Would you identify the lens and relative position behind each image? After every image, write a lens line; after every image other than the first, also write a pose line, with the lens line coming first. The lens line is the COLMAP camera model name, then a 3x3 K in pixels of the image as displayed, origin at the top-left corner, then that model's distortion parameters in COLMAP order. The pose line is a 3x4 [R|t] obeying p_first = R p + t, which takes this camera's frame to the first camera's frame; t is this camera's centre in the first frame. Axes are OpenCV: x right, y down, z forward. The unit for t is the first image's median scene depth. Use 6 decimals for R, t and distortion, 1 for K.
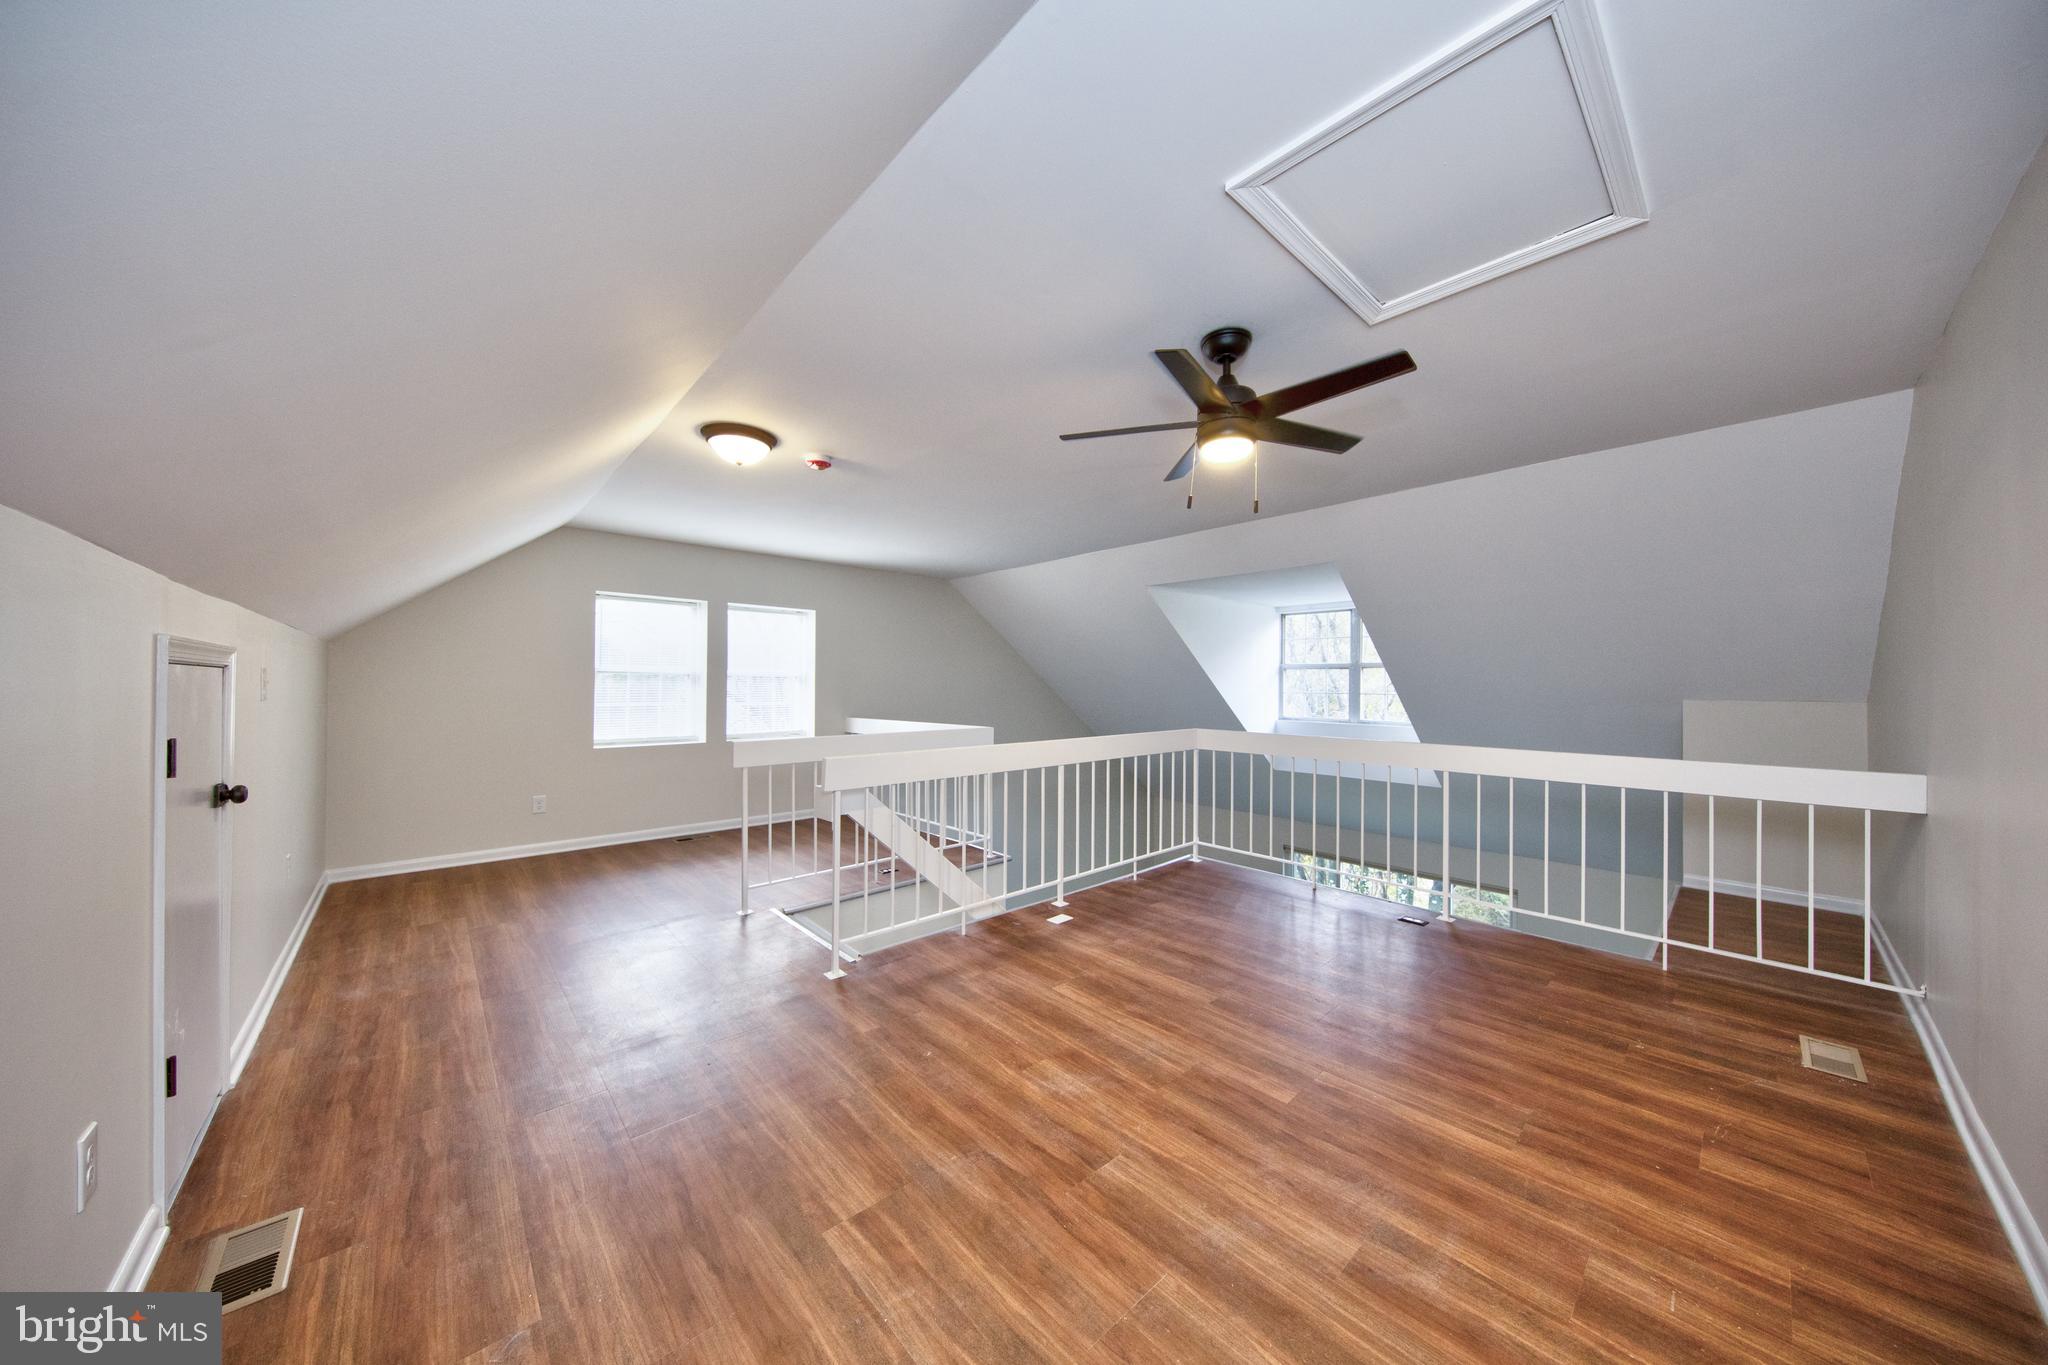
lens RADIAL K [[647.0, 0, 1019.9], [0, 647.0, 677.8], [0, 0, 1]] dist [0.003828, -0.003181]
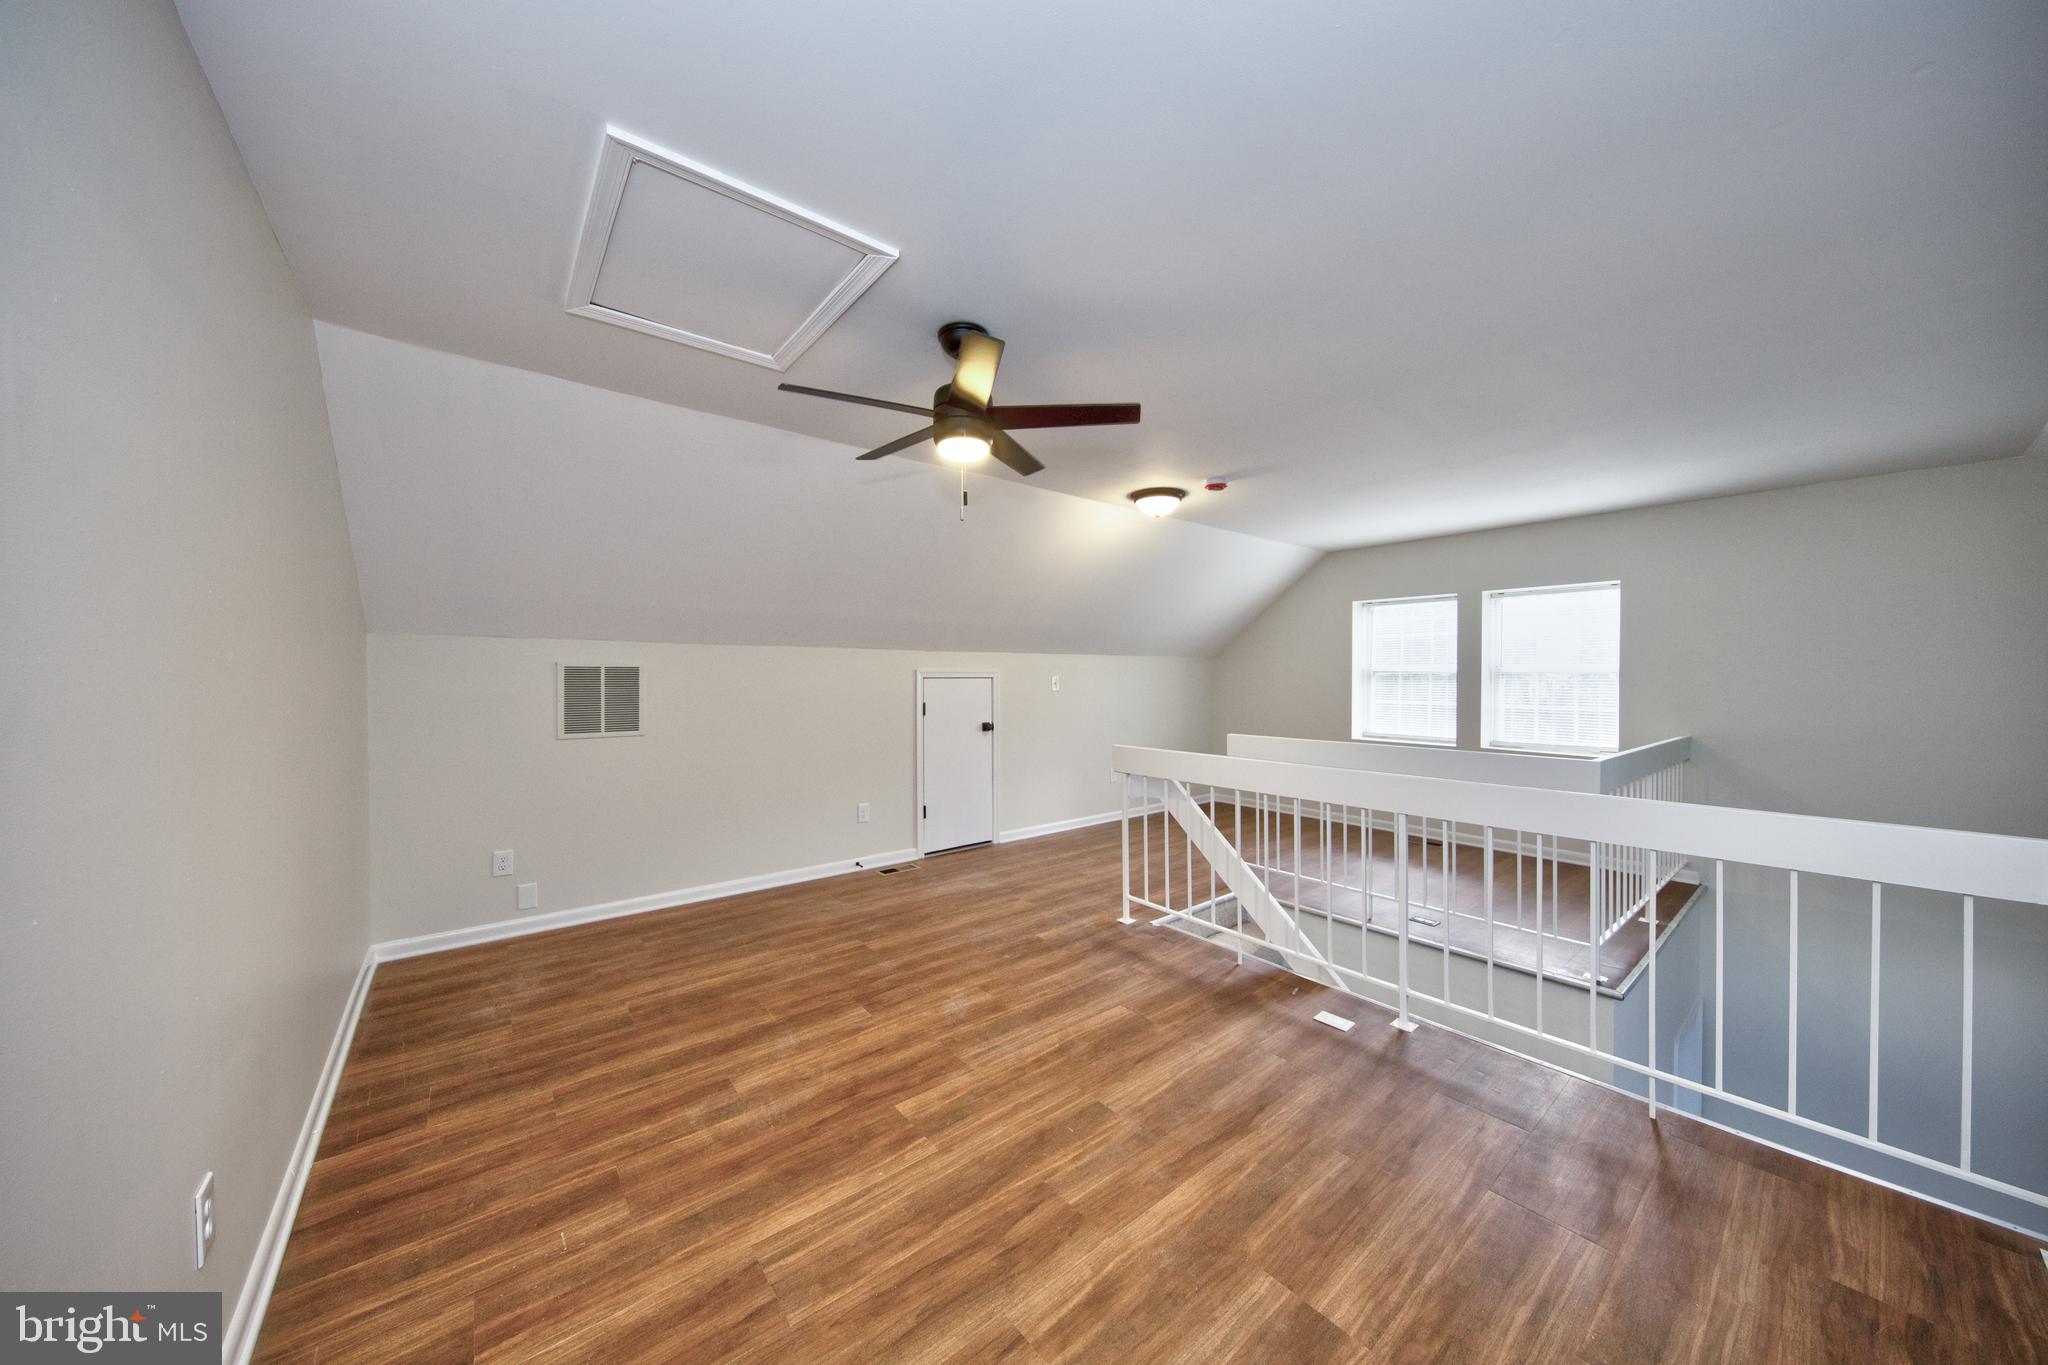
lens RADIAL K [[675.8, 0, 1016.9], [0, 675.8, 678.3], [0, 0, 1]] dist [0.014280, -0.006324]
pose [[-0.046256, -0.000679, -0.998929, 1.480864], [0.009842, 0.999951, -0.001136, 0.000784], [0.998881, -0.009884, -0.046247, 1.269170]]
